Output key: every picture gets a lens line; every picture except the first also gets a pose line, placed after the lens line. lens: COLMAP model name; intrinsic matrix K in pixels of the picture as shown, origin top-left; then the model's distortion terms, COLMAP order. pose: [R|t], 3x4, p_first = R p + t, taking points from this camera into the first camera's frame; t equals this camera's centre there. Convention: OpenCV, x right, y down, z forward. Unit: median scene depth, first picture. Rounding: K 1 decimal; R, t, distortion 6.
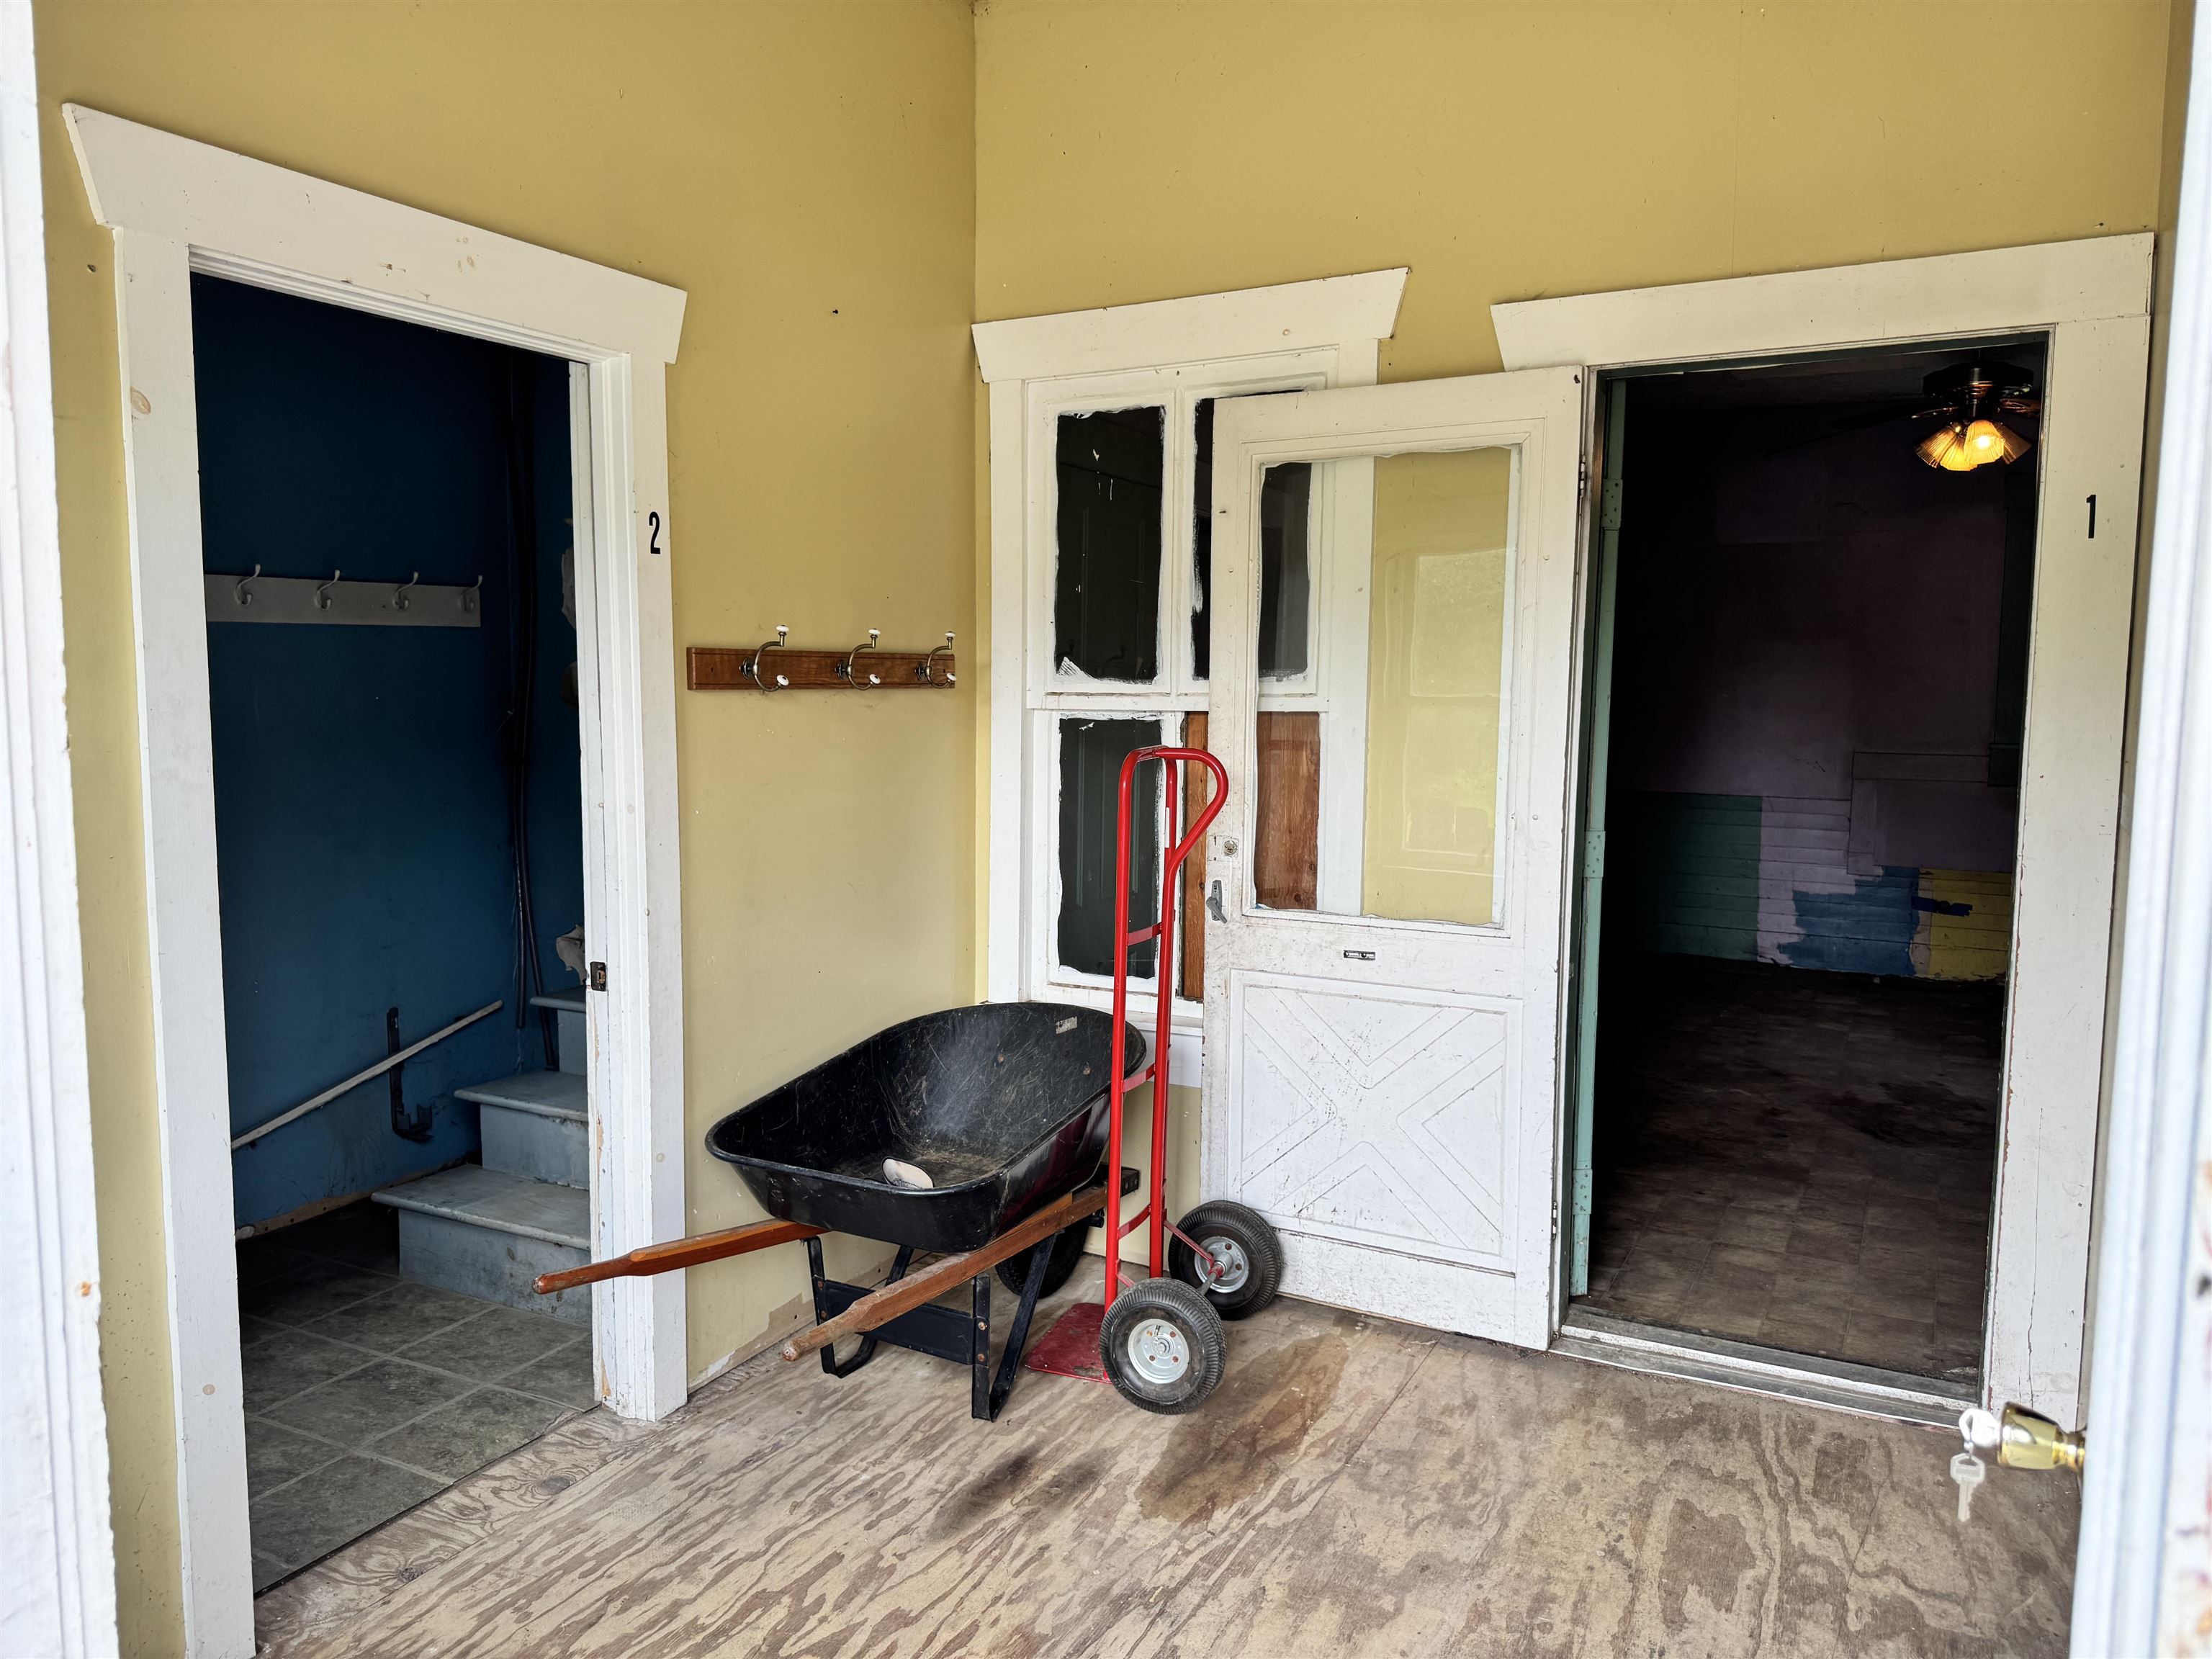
lens RADIAL K [[1565.3, 0, 1113.5], [0, 1565.3, 829.4], [0, 0, 1]] dist [0.031312, -0.002628]
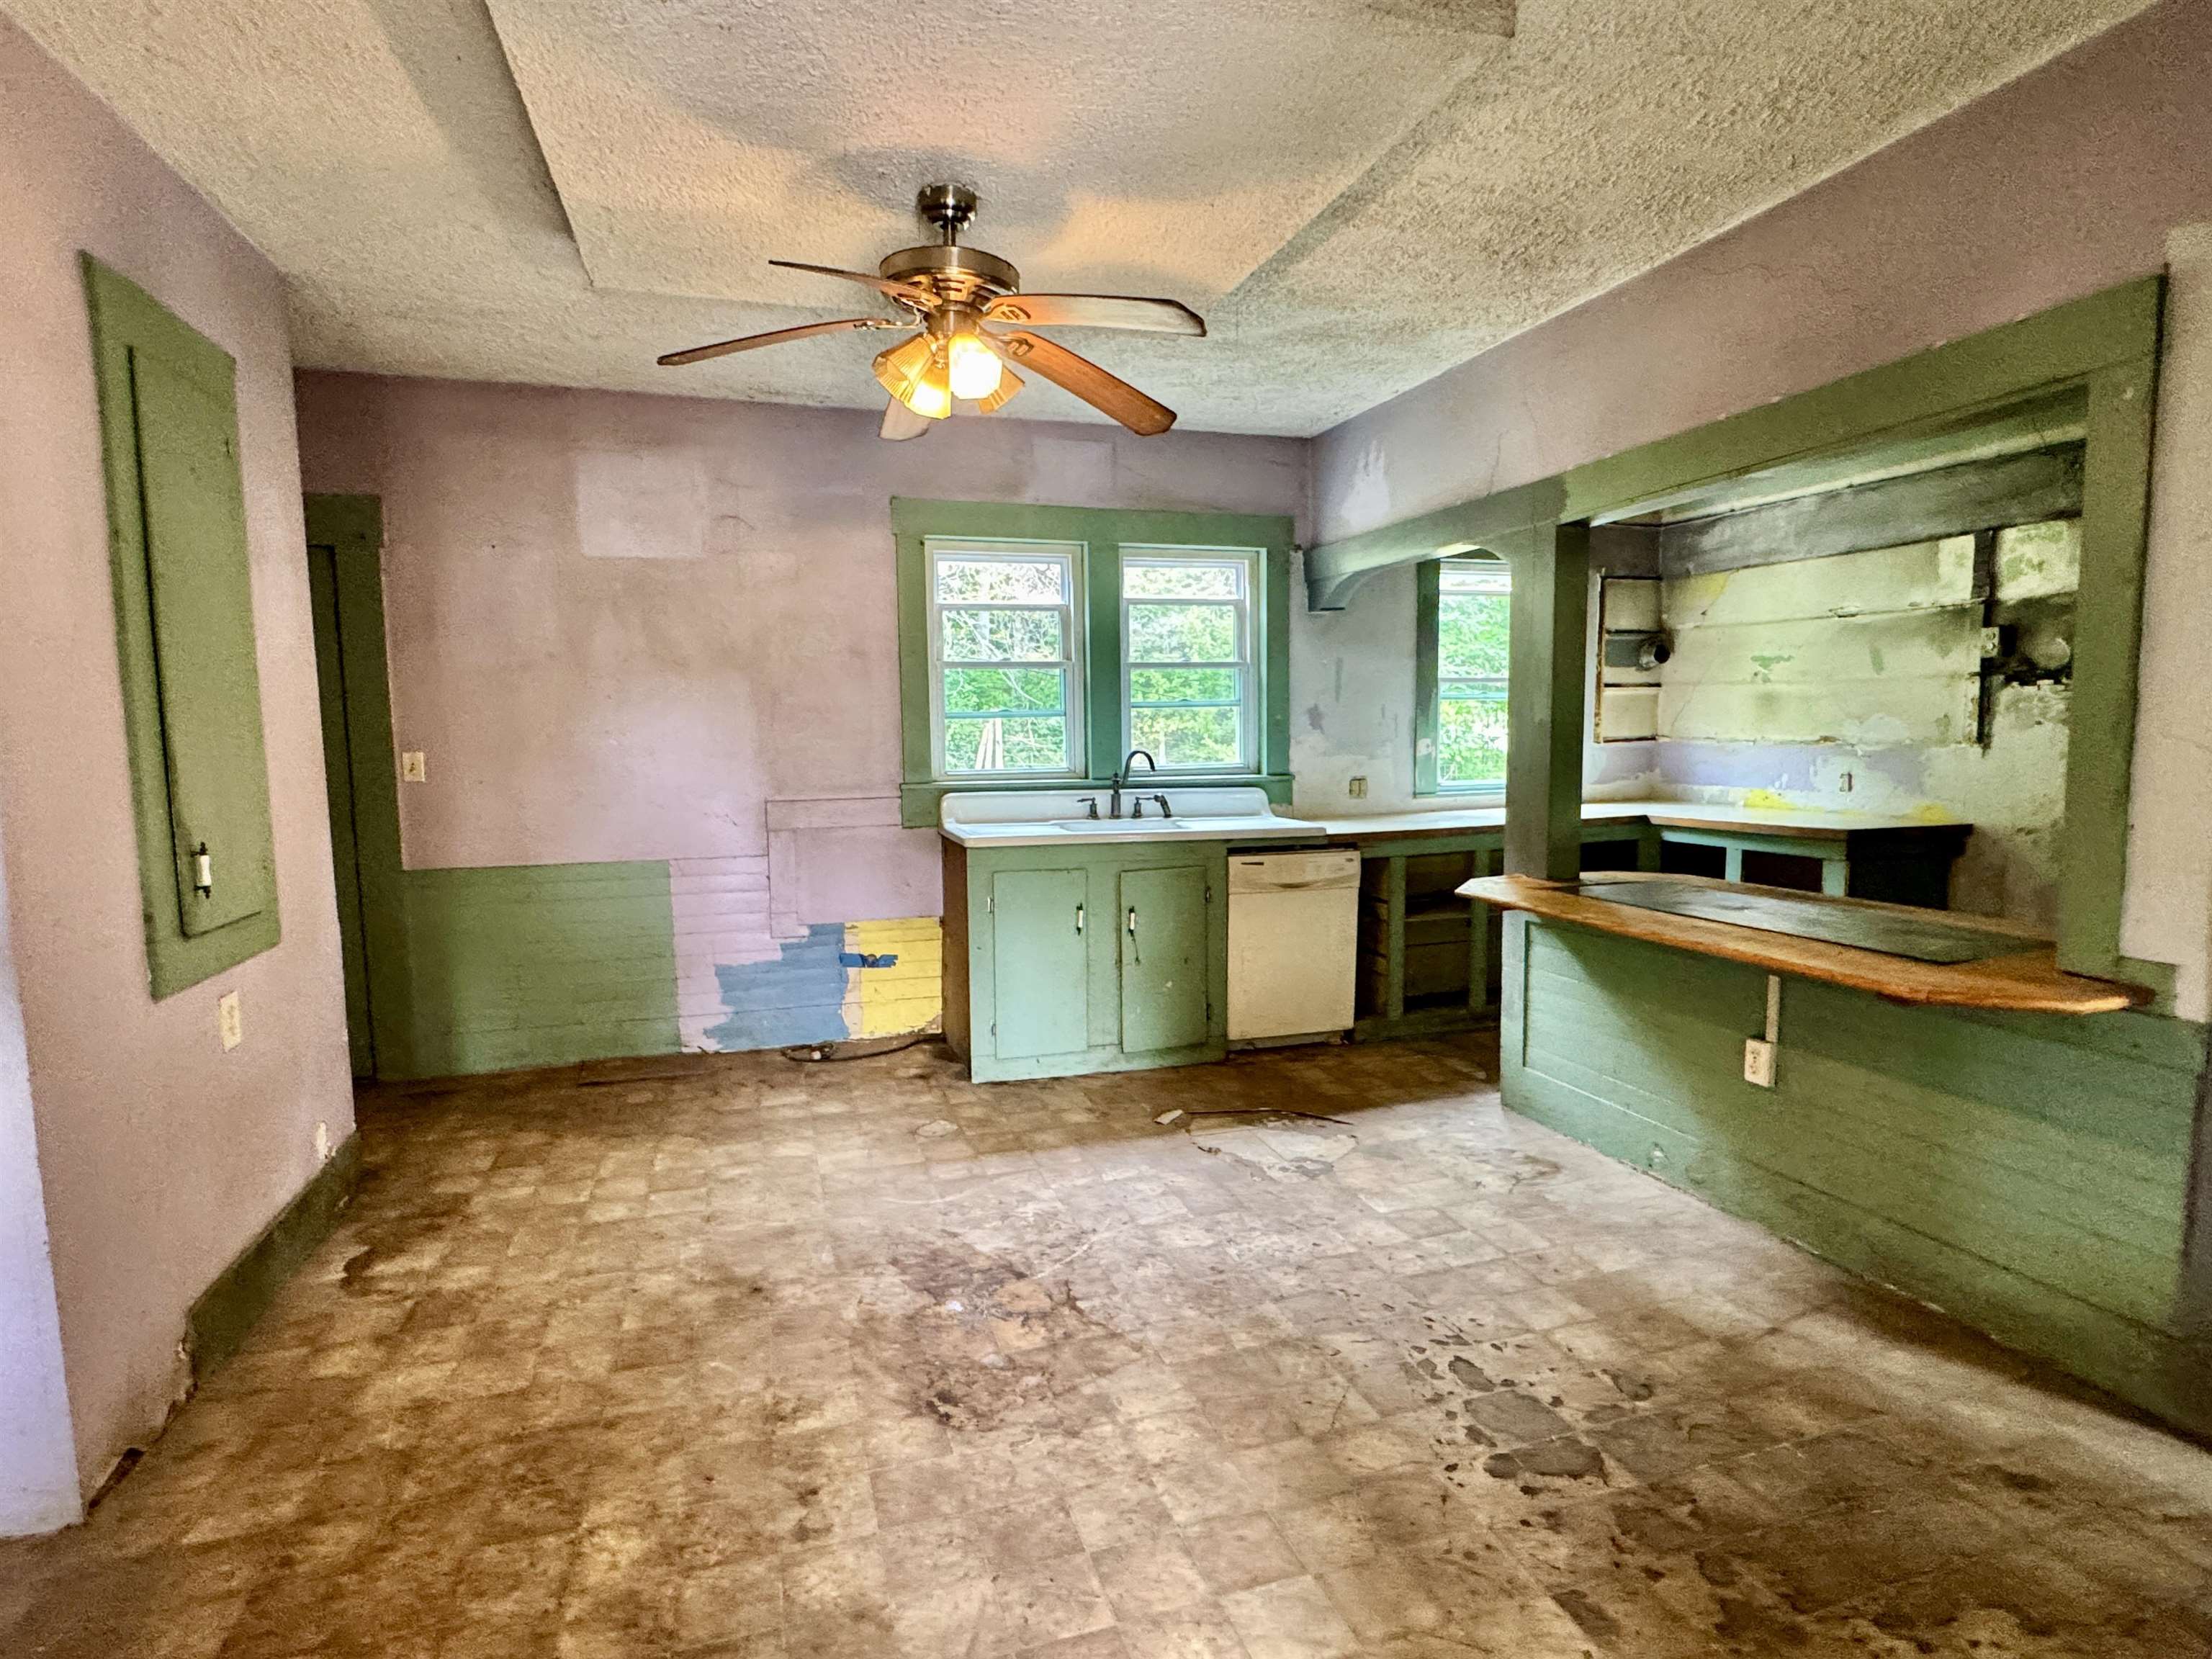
lens RADIAL K [[1142.2, 0, 1114.7], [0, 1142.2, 831.1], [0, 0, 1]] dist [0.002701, 0.000040]
pose [[0.700265, -0.084650, 0.708847, 0.151950], [0.093425, 0.995272, 0.026561, -0.031357], [-0.707744, 0.047624, 0.704862, 0.412318]]
